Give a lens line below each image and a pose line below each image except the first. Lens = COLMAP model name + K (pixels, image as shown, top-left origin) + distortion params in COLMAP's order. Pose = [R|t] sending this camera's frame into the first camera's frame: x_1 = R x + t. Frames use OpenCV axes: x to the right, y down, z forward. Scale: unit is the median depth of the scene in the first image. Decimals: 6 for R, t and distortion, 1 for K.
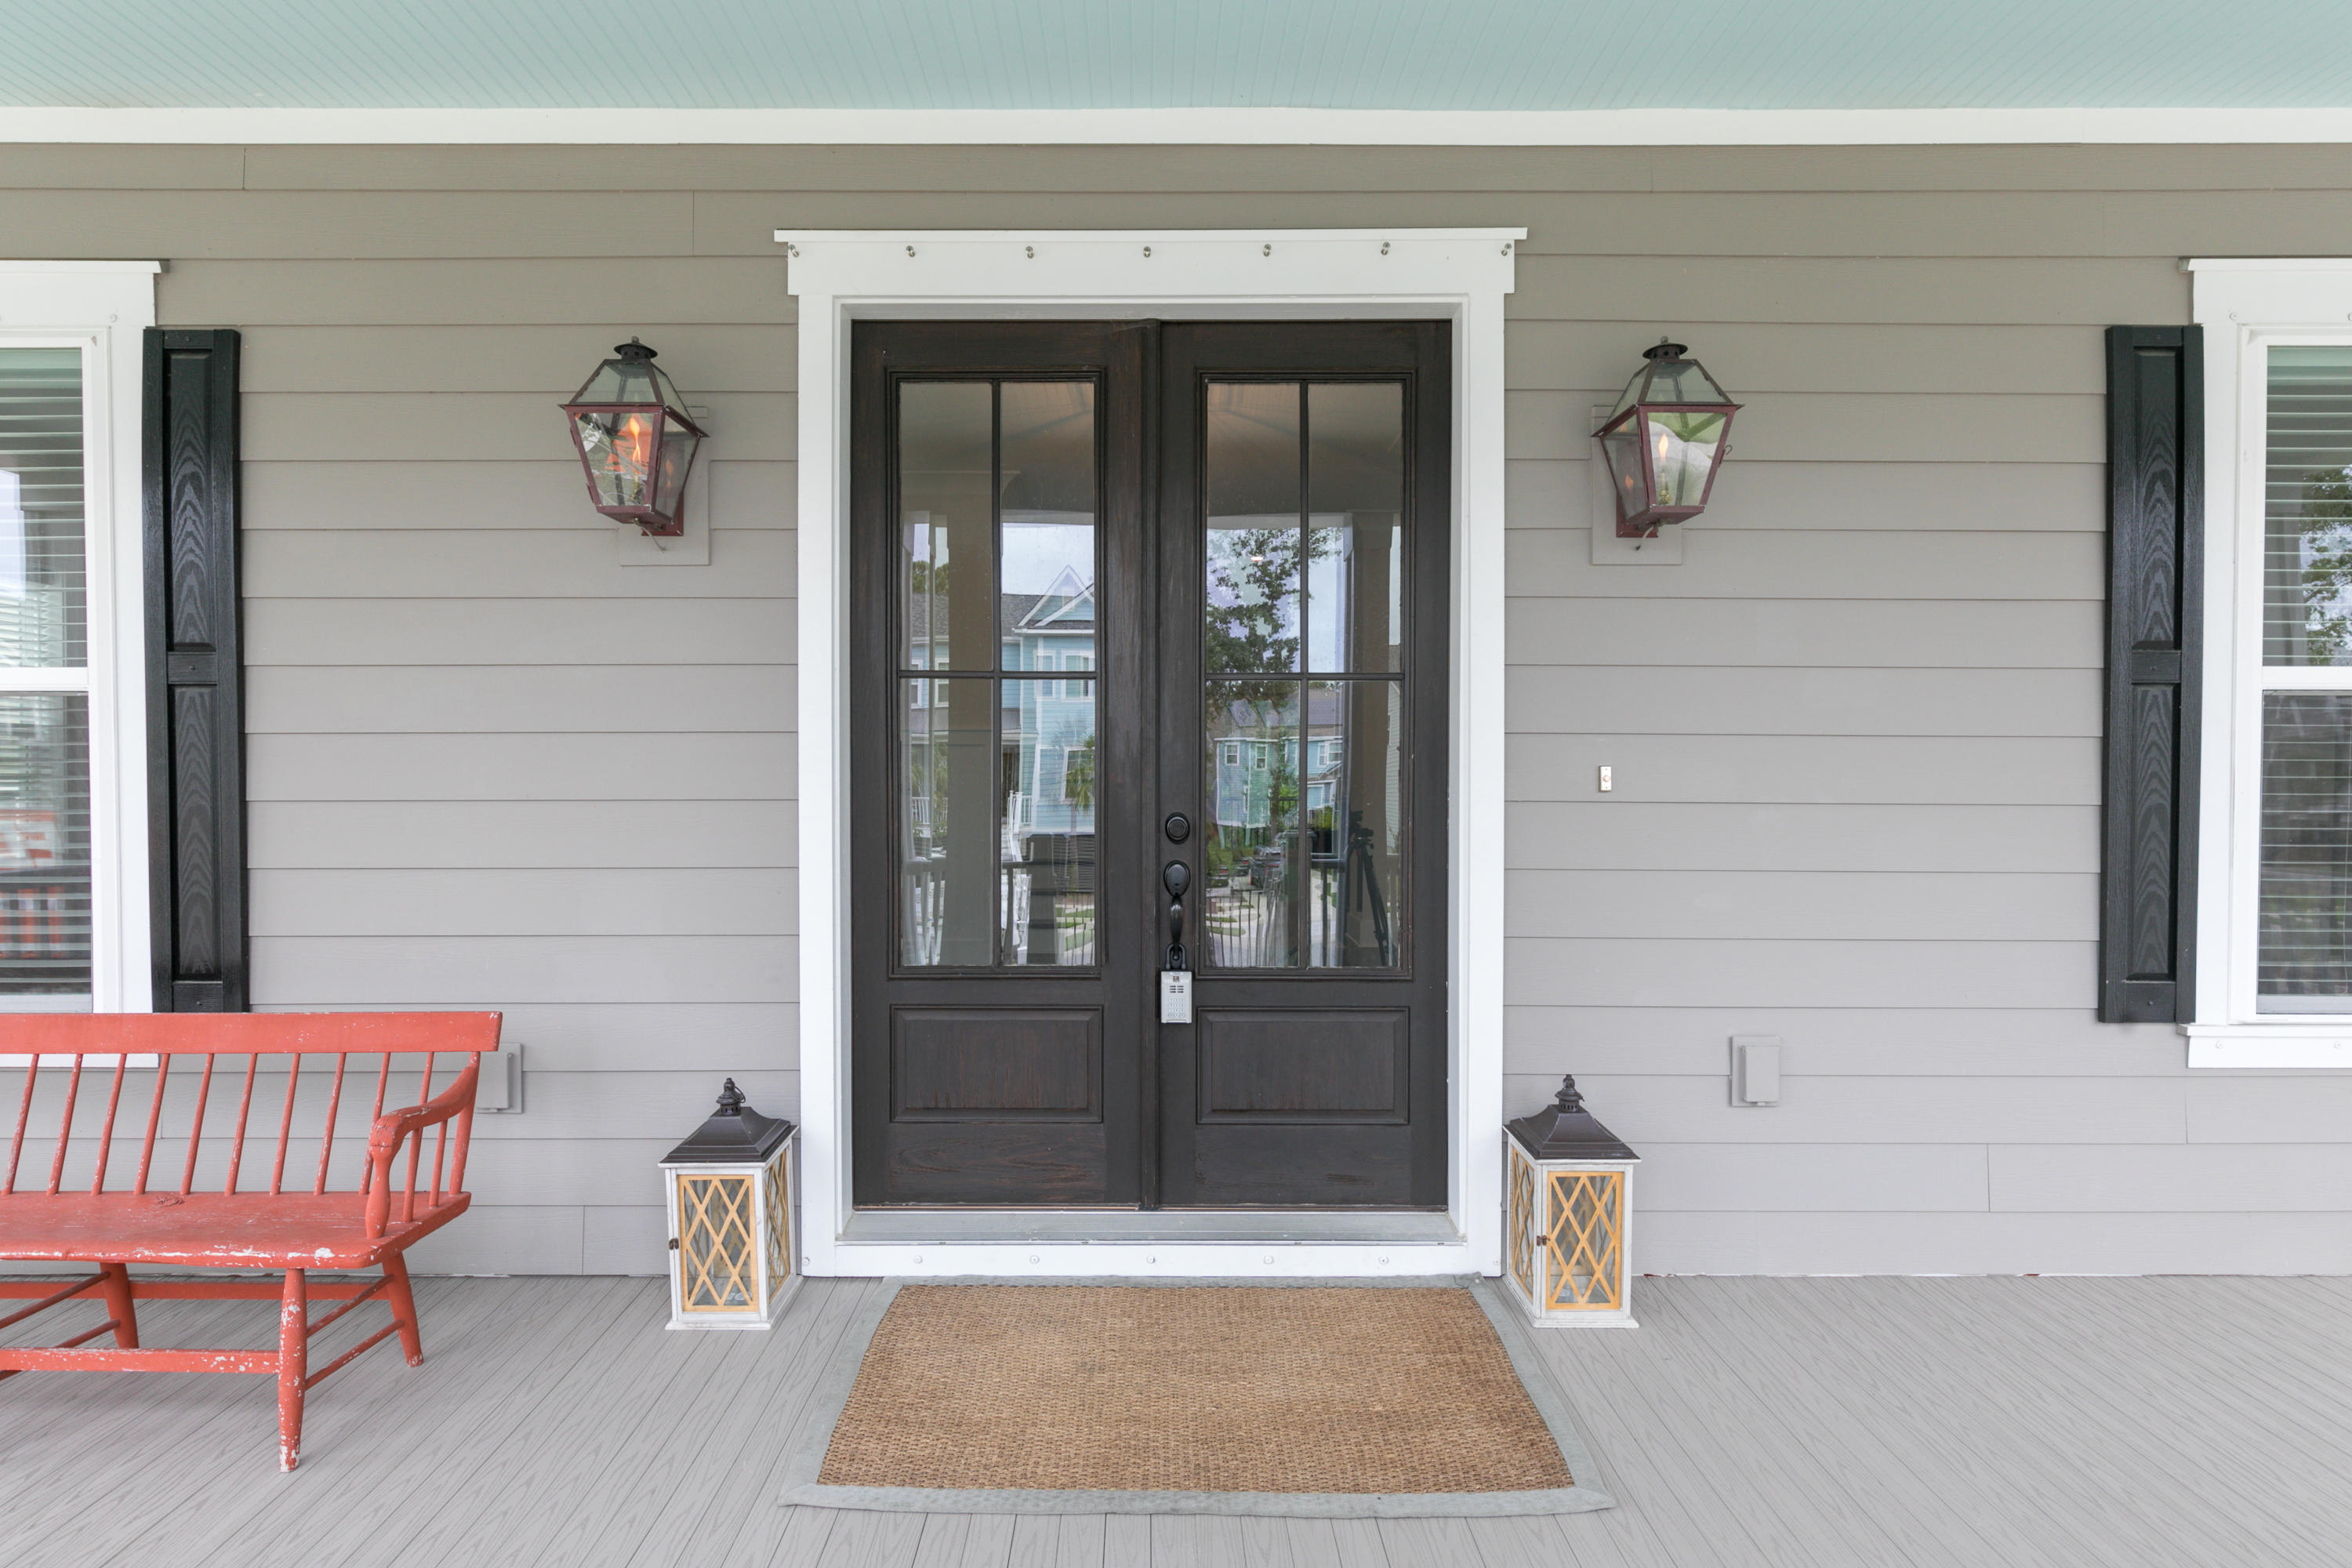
lens RADIAL K [[1163.1, 0, 1171.4], [0, 1163.1, 789.4], [0, 0, 1]] dist [0.001512, 0.000295]
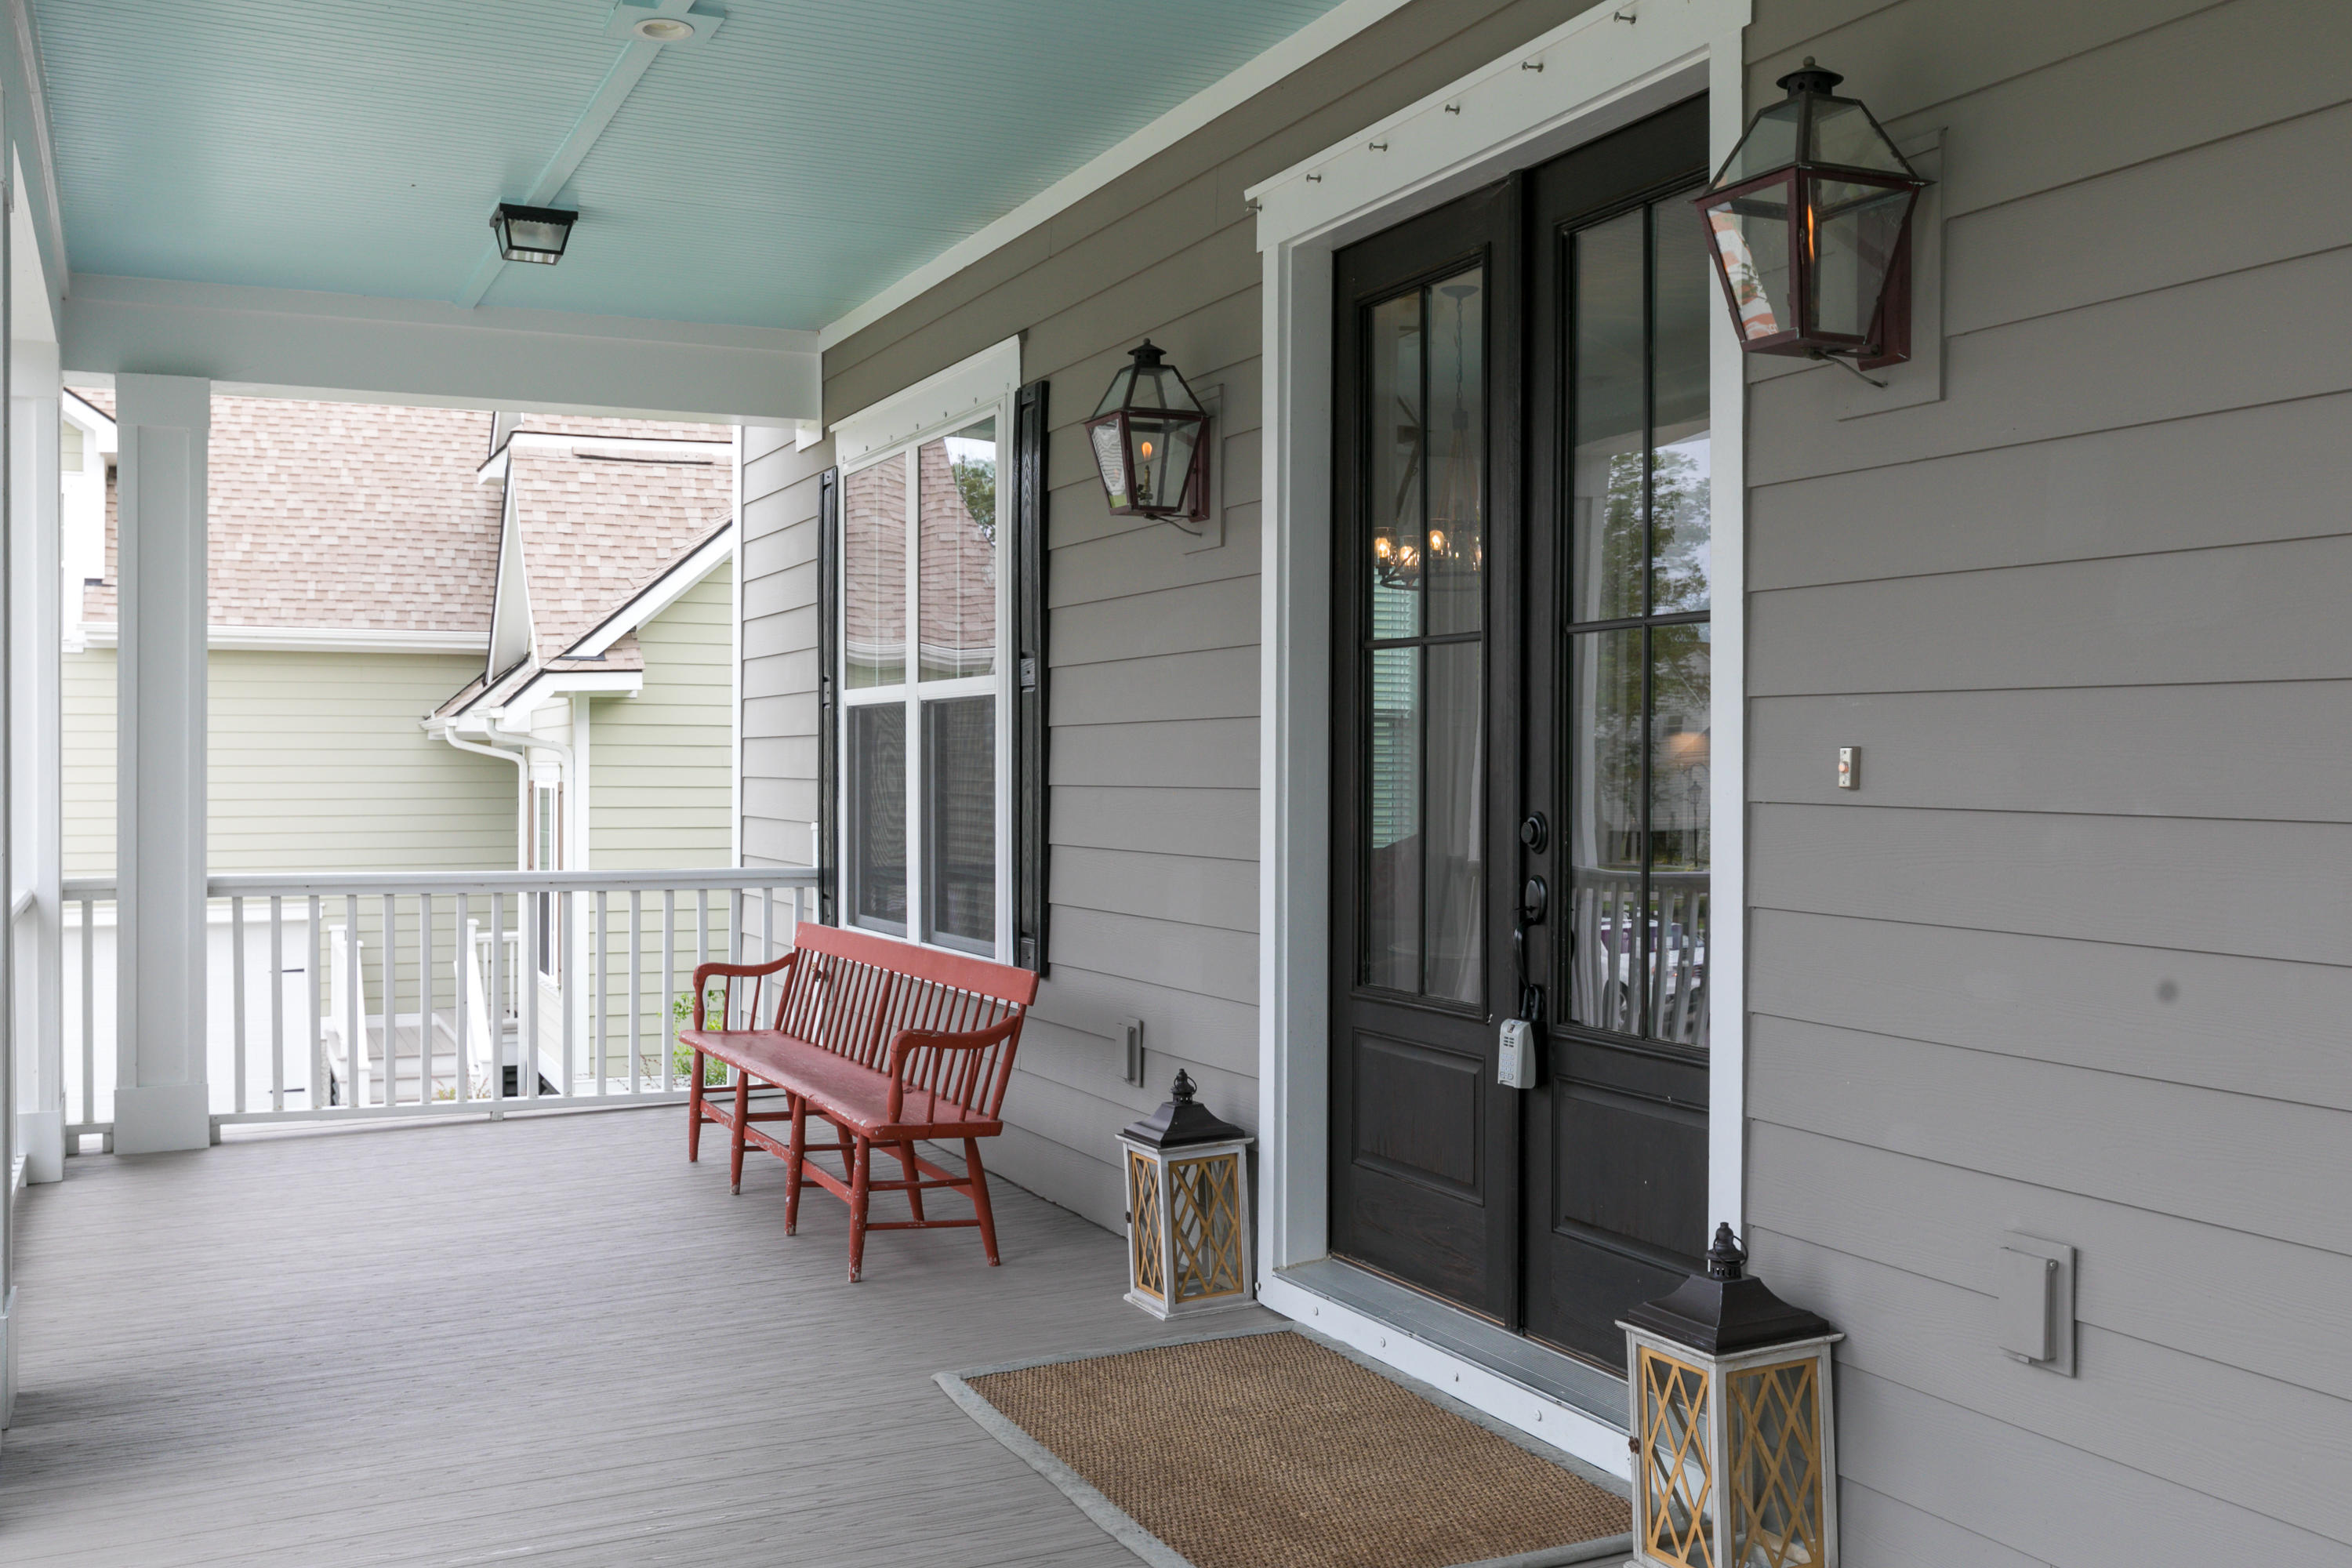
lens RADIAL K [[2199.4, 0, 1176.5], [0, 2199.4, 782.5], [0, 0, 1]] dist [0.003480, 0.004811]
pose [[0.426667, 0.007342, -0.904379, 1.255008], [-0.016107, 0.999870, 0.000518, 0.003968], [0.904265, 0.014345, 0.426730, 0.187251]]
